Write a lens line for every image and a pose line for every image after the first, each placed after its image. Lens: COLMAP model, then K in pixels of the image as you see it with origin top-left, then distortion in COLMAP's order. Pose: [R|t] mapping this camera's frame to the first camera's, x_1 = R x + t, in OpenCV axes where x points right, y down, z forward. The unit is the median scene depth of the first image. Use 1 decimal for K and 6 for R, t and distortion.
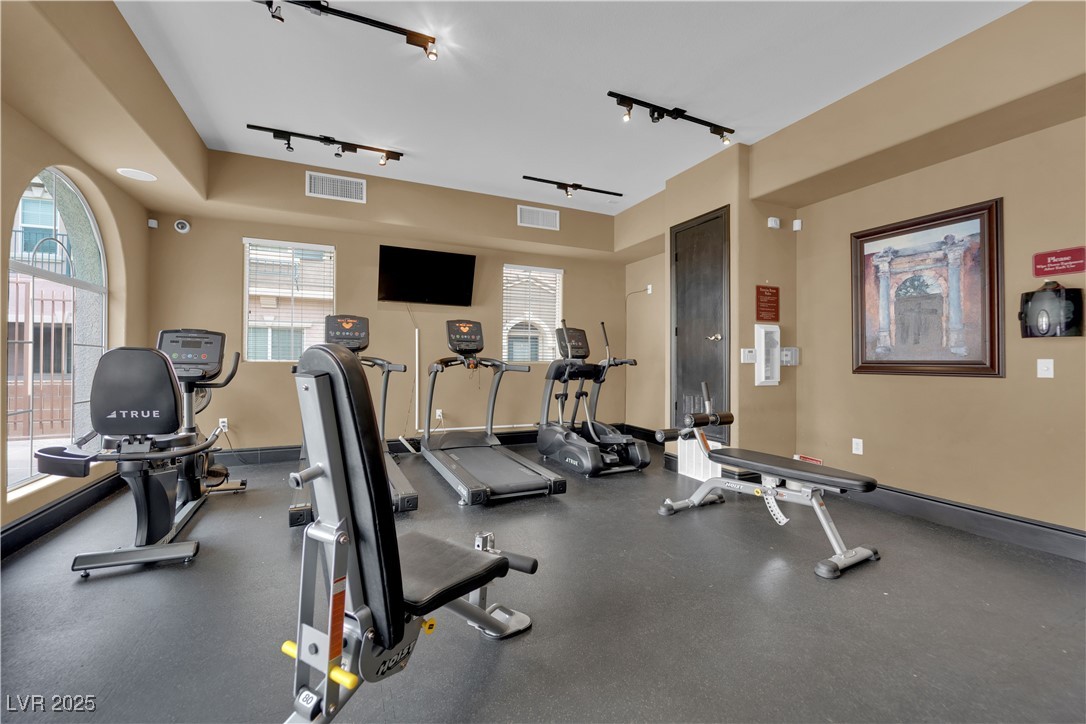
lens RADIAL K [[440.1, 0, 543.8], [0, 440.1, 356.6], [0, 0, 1]] dist [0.000808, -0.006550]
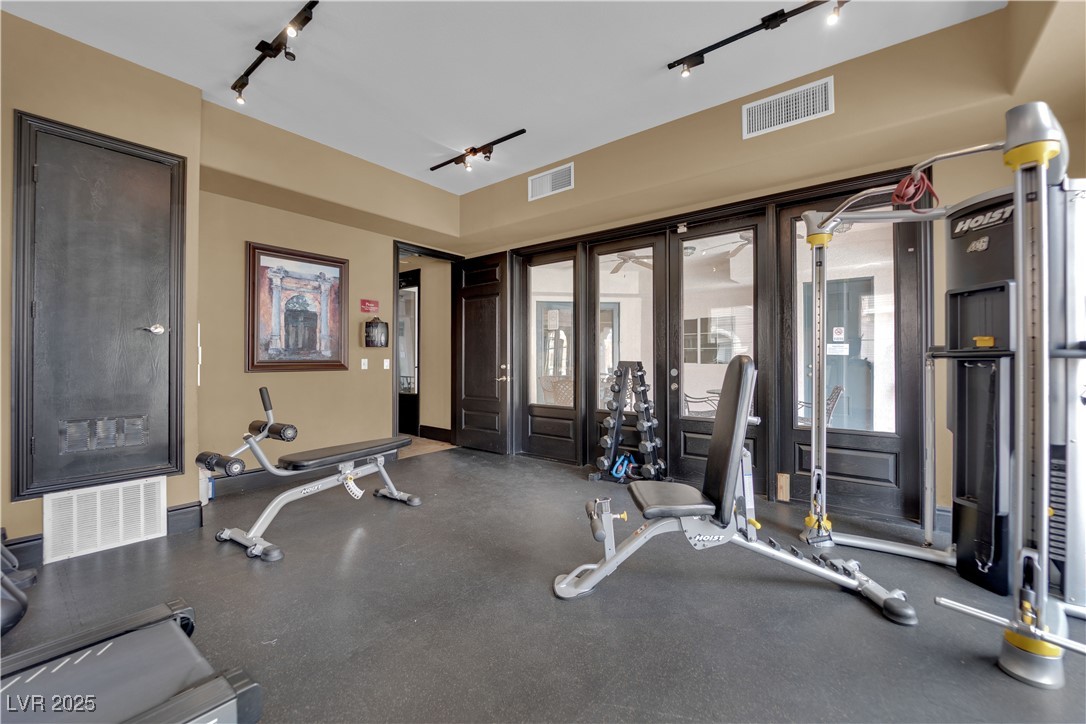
lens RADIAL K [[440.1, 0, 543.8], [0, 440.1, 356.6], [0, 0, 1]] dist [0.000808, -0.006550]
pose [[-0.449134, -0.000205, 0.893464, -0.582667], [-0.006890, 0.999971, -0.003234, -0.001771], [-0.893438, -0.007608, -0.449122, 0.843322]]
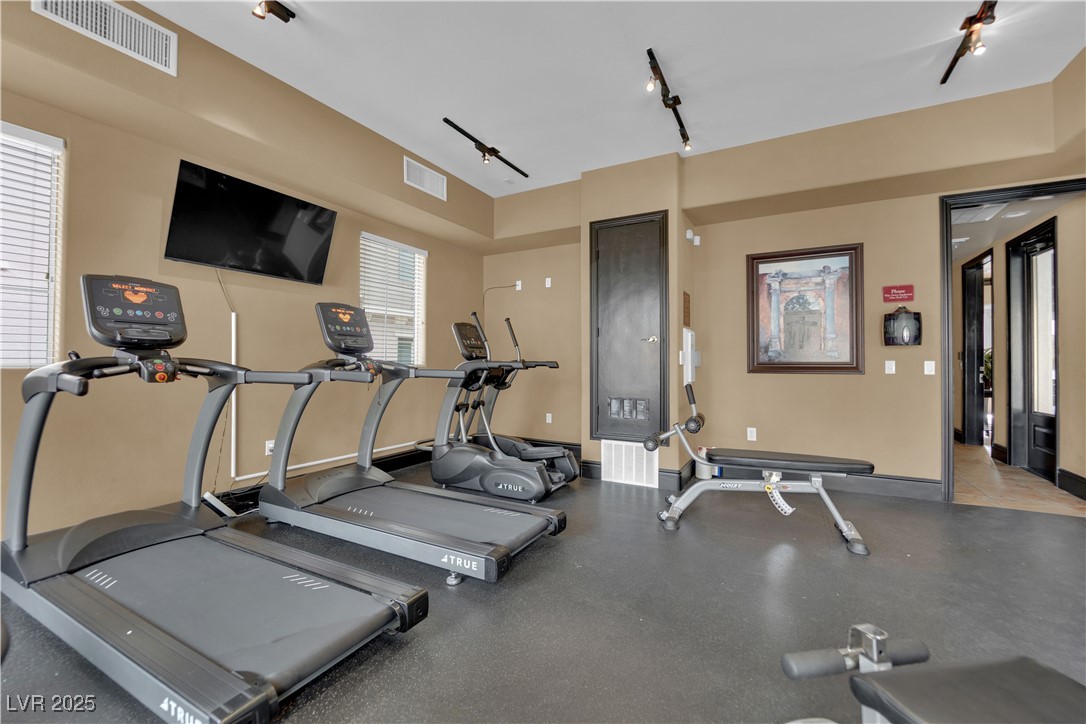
lens RADIAL K [[440.1, 0, 543.8], [0, 440.1, 356.6], [0, 0, 1]] dist [0.000808, -0.006550]
pose [[0.806533, 0.003690, 0.591178, -0.447557], [-0.001401, 0.999990, -0.004331, 0.000249], [-0.591188, 0.002665, 0.806529, 0.373163]]
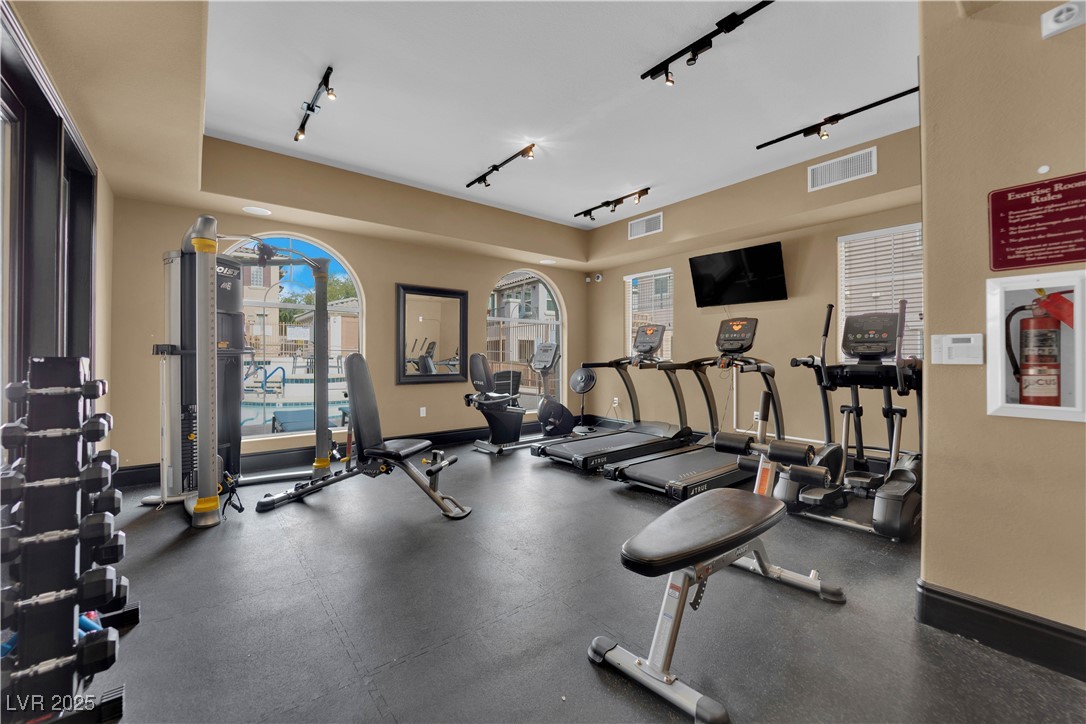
lens RADIAL K [[440.1, 0, 543.8], [0, 440.1, 356.6], [0, 0, 1]] dist [0.000808, -0.006550]
pose [[0.245707, -0.008403, -0.969308, 0.869253], [0.005816, 0.999957, -0.007194, 0.007596], [0.969327, -0.003870, 0.245745, 0.481332]]
